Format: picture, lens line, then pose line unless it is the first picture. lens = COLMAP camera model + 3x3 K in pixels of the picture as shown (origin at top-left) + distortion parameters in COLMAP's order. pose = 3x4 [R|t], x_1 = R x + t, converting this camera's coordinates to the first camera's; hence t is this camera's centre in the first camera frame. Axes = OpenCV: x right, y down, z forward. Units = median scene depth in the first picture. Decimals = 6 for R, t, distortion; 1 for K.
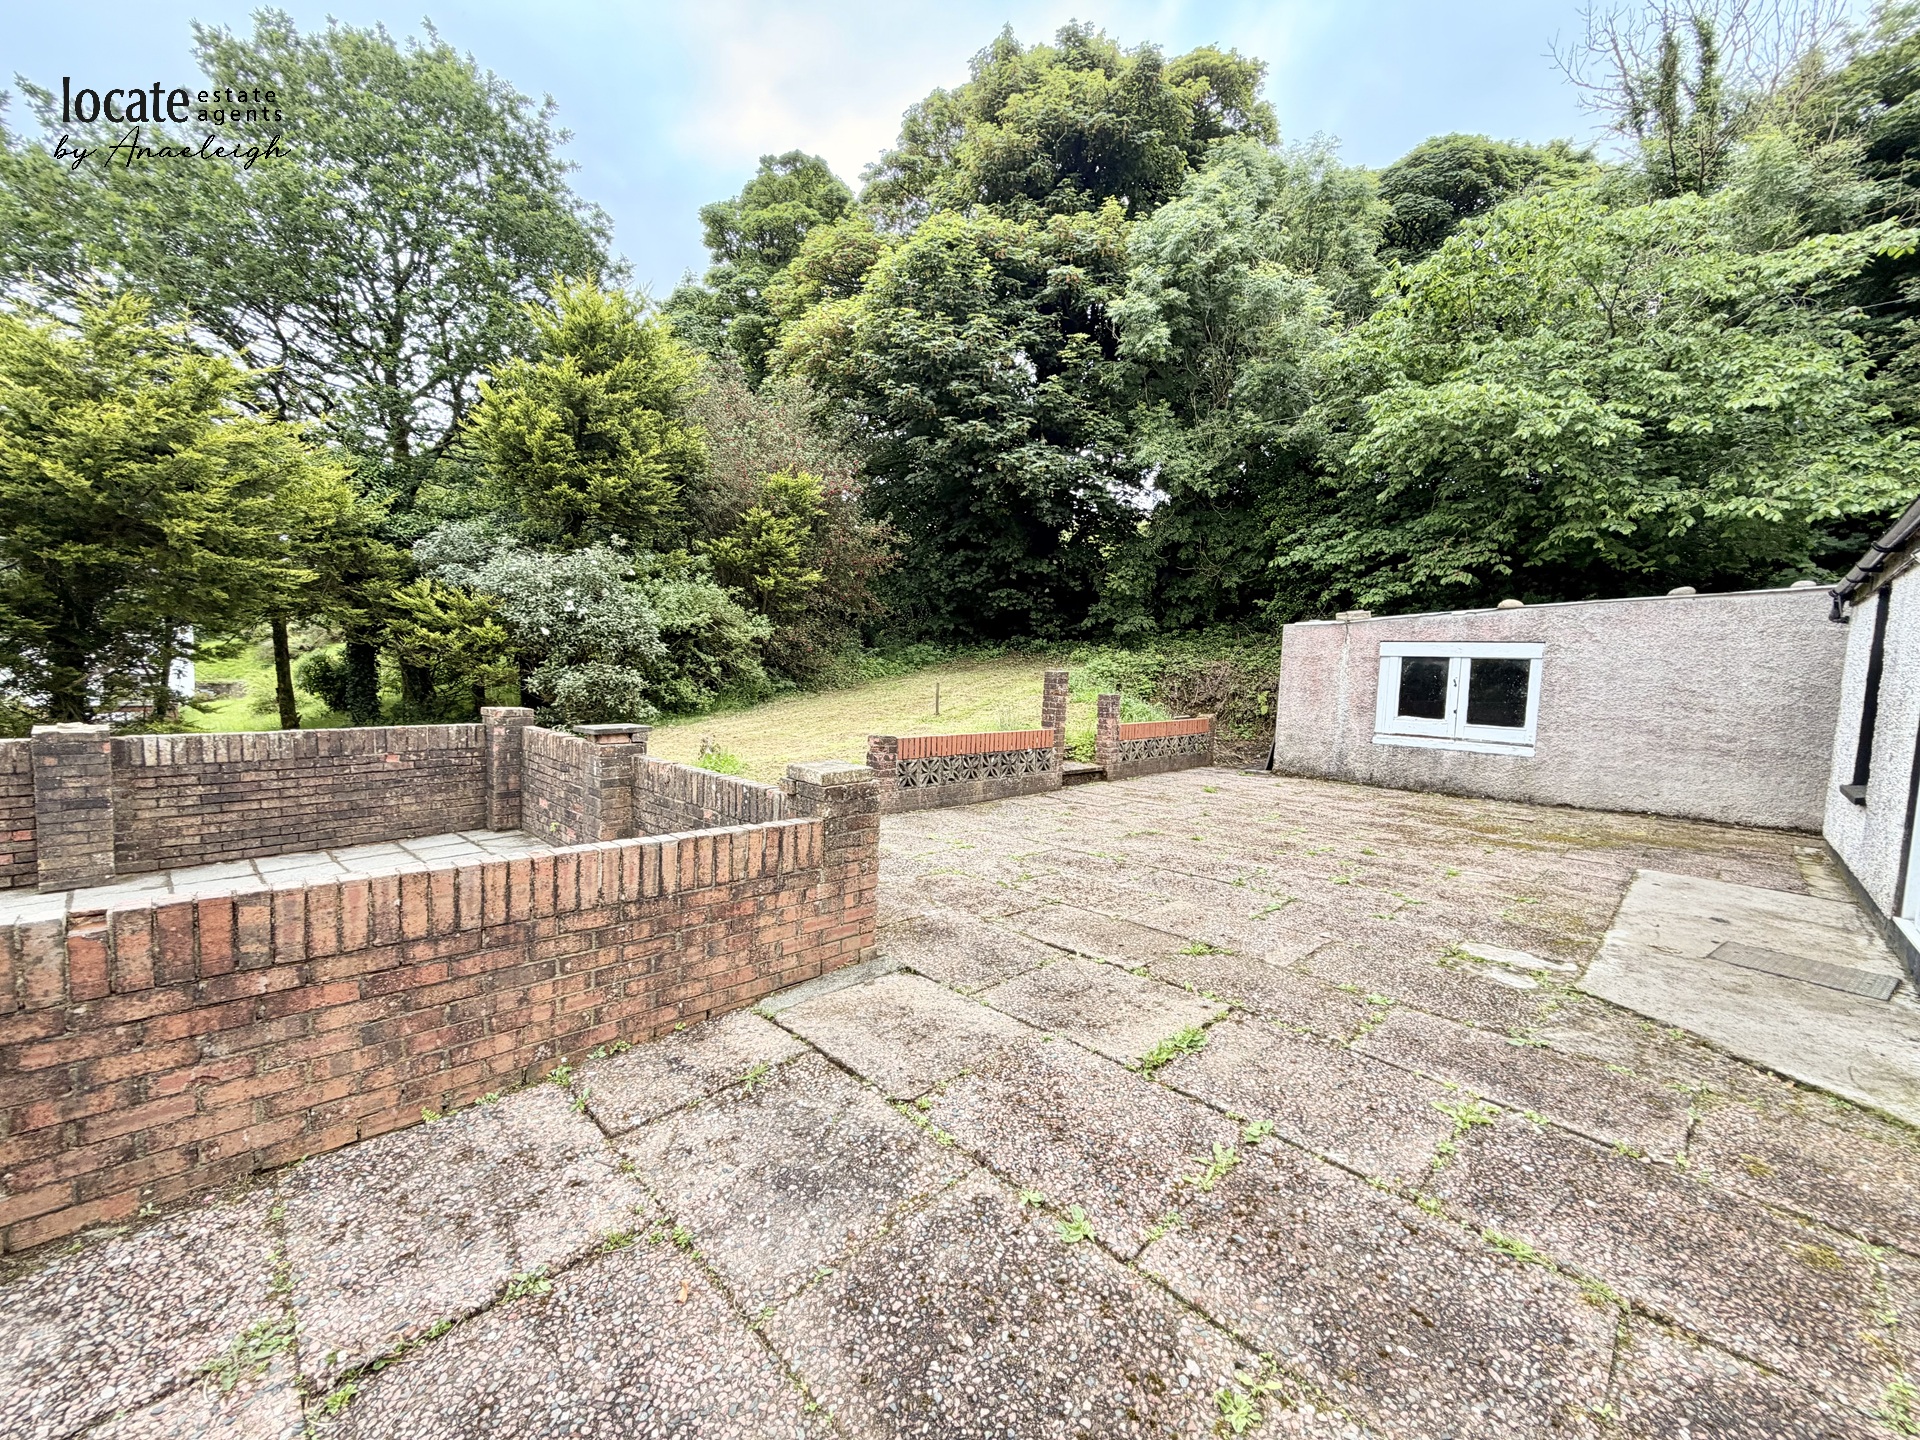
lens RADIAL K [[764.0, 0, 951.7], [0, 764.0, 726.1], [0, 0, 1]] dist [0.000872, -0.000098]
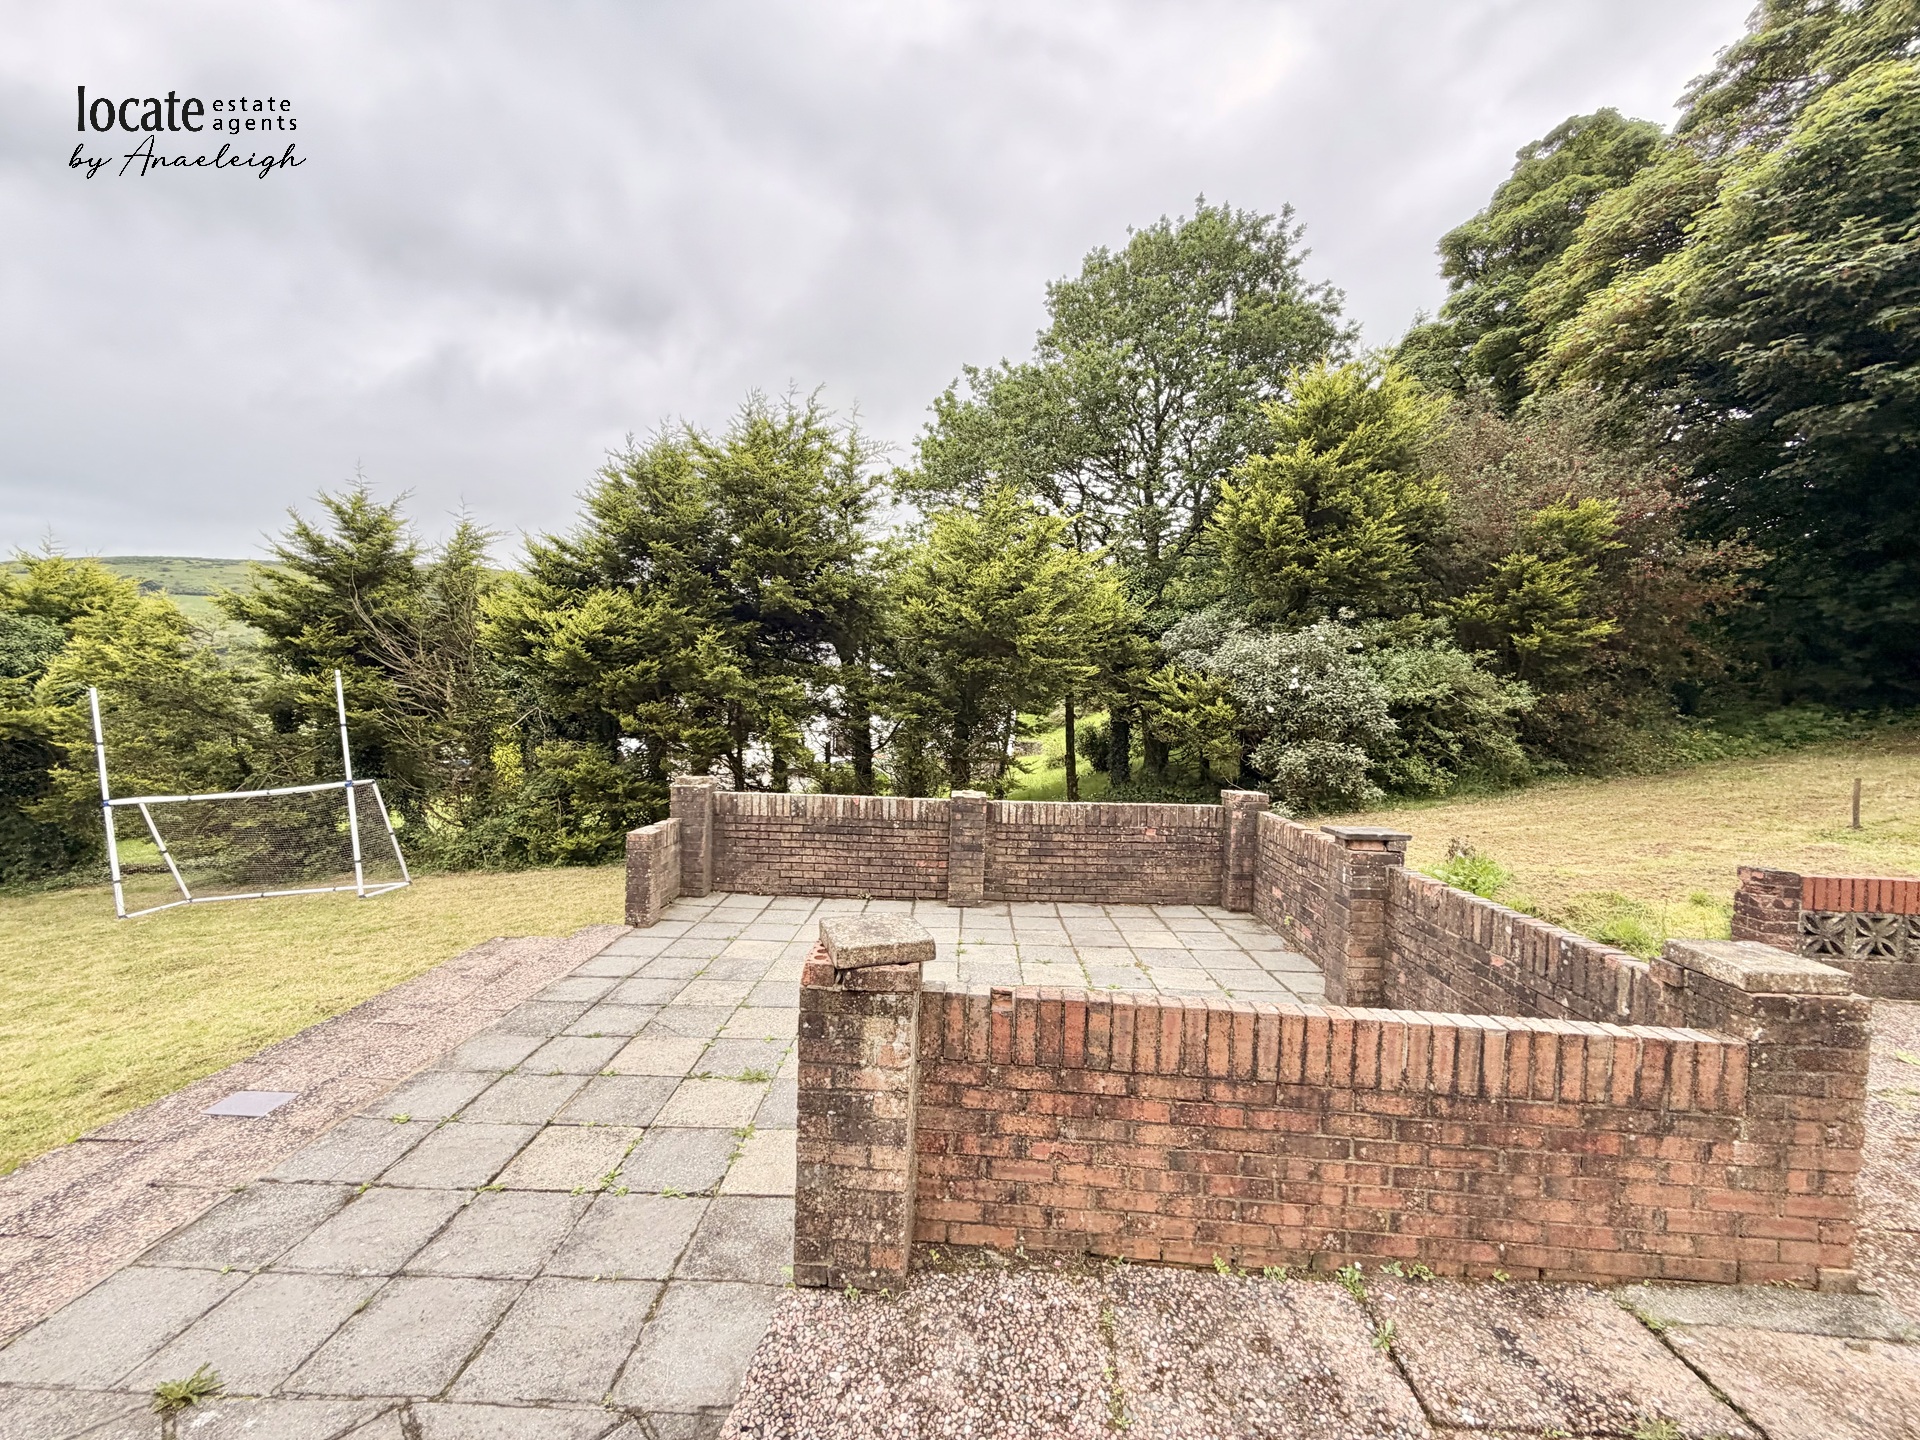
lens RADIAL K [[764.0, 0, 956.2], [0, 764.0, 728.2], [0, 0, 1]] dist [0.000872, -0.000098]
pose [[0.658993, 0.004804, -0.752134, -0.038115], [-0.062774, 0.996842, -0.048633, -0.022359], [0.749525, 0.079263, 0.657213, 0.011620]]
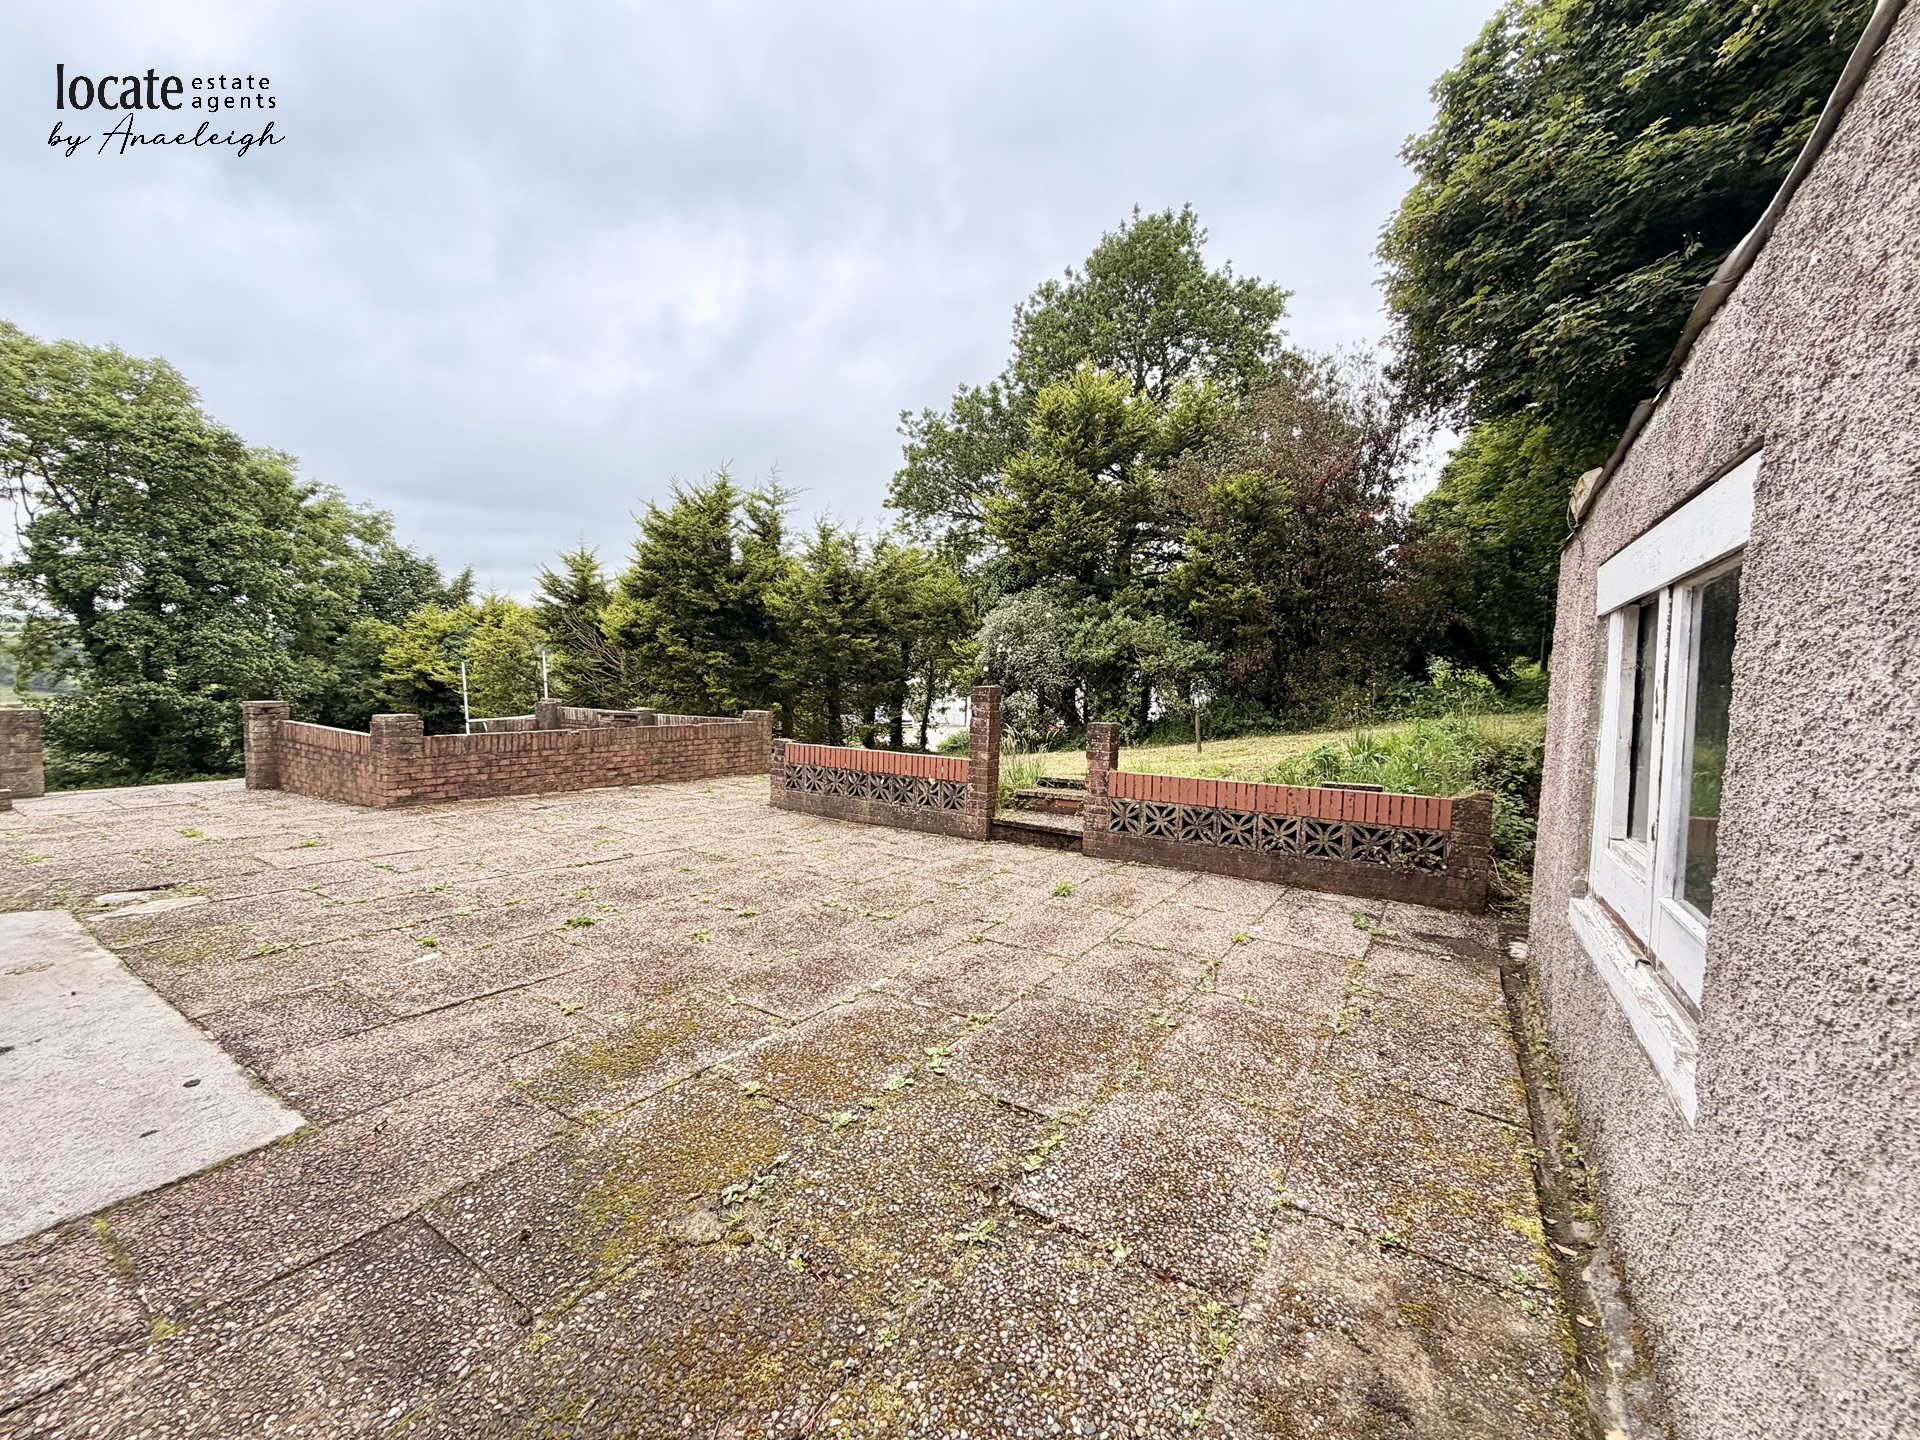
lens RADIAL K [[764.0, 0, 952.6], [0, 764.0, 708.4], [0, 0, 1]] dist [0.000872, -0.000098]
pose [[0.226417, 0.006072, -0.974011, 0.738385], [-0.099842, 0.994858, -0.017007, -0.027634], [0.968900, 0.101098, 0.225859, 0.657024]]
